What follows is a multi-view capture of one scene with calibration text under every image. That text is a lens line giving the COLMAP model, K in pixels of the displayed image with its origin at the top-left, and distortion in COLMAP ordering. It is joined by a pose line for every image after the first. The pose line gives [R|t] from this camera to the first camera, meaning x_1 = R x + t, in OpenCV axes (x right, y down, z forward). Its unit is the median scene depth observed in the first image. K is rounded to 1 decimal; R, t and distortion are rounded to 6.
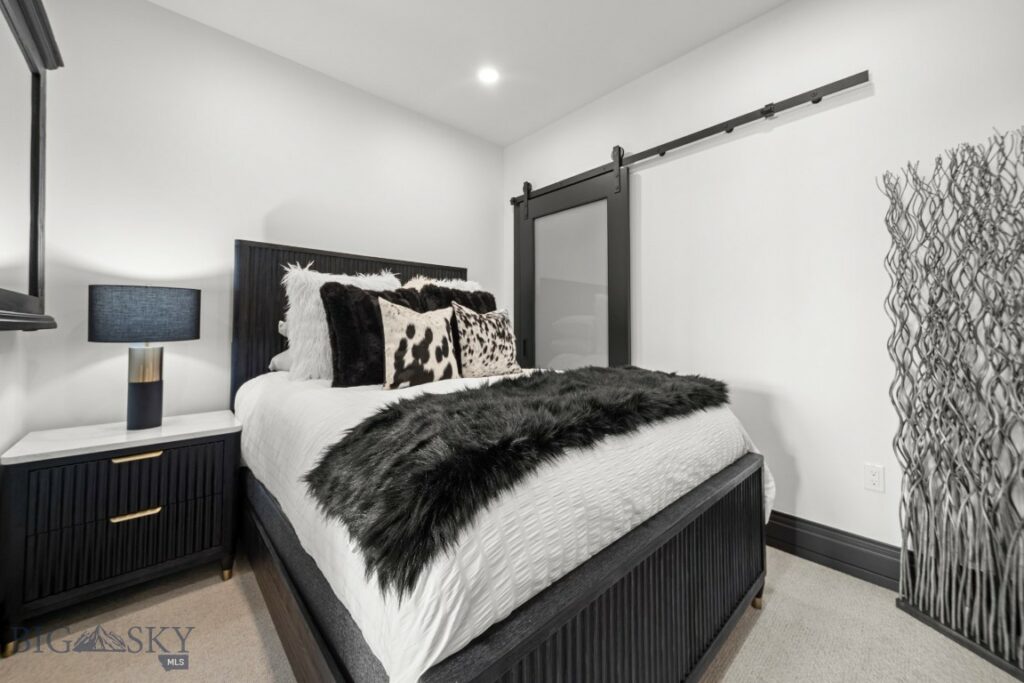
lens RADIAL K [[395.4, 0, 513.9], [0, 395.4, 309.2], [0, 0, 1]] dist [0.000465, -0.000077]
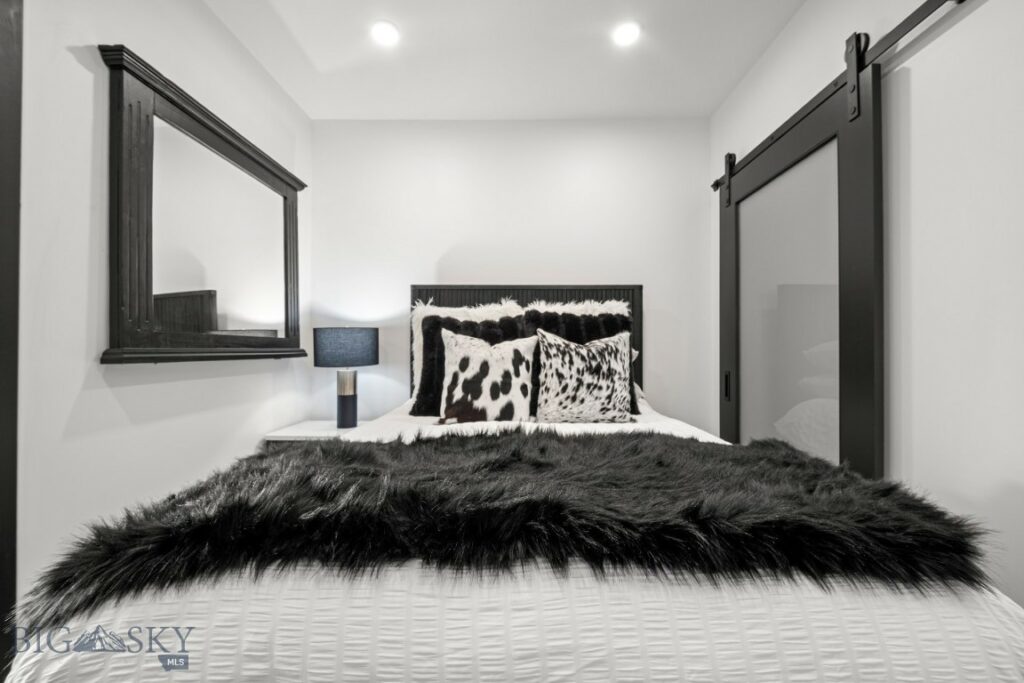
lens RADIAL K [[387.4, 0, 507.1], [0, 387.4, 344.3], [0, 0, 1]] dist [0.000915, -0.004947]
pose [[0.722146, -0.008429, -0.691689, 0.384959], [0.028871, 0.999422, 0.017963, -0.003623], [0.691138, -0.032941, 0.721972, 0.360837]]
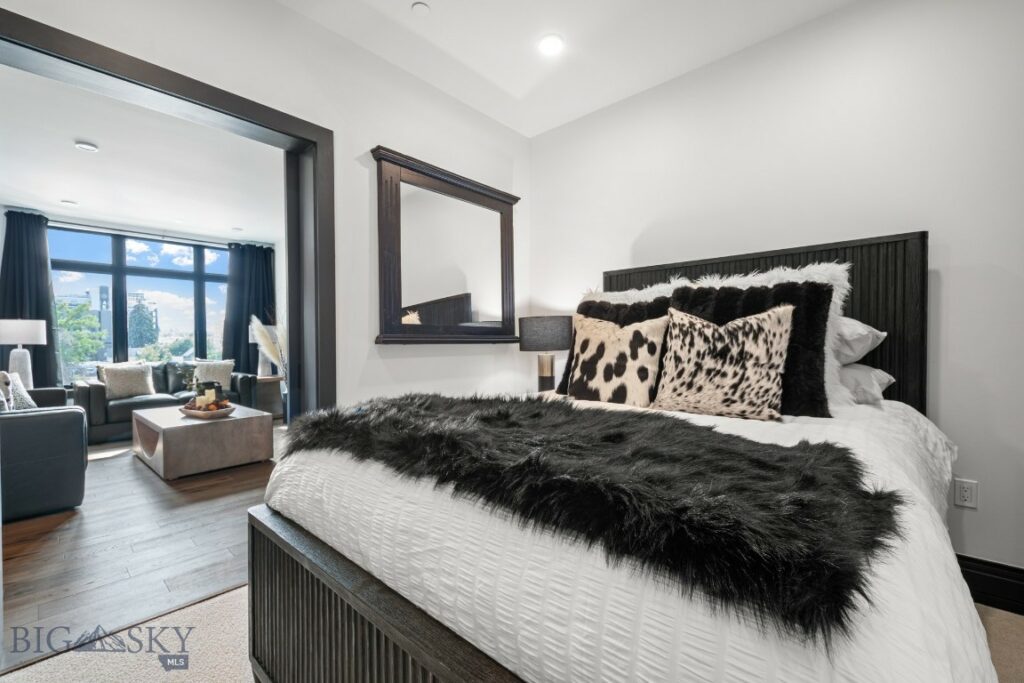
lens RADIAL K [[417.6, 0, 514.1], [0, 417.6, 337.6], [0, 0, 1]] dist [0.001701, -0.000026]
pose [[0.100350, -0.011548, -0.994885, 0.641124], [0.045882, 0.998923, -0.006967, 0.030477], [0.993894, -0.044948, 0.100772, 0.633997]]
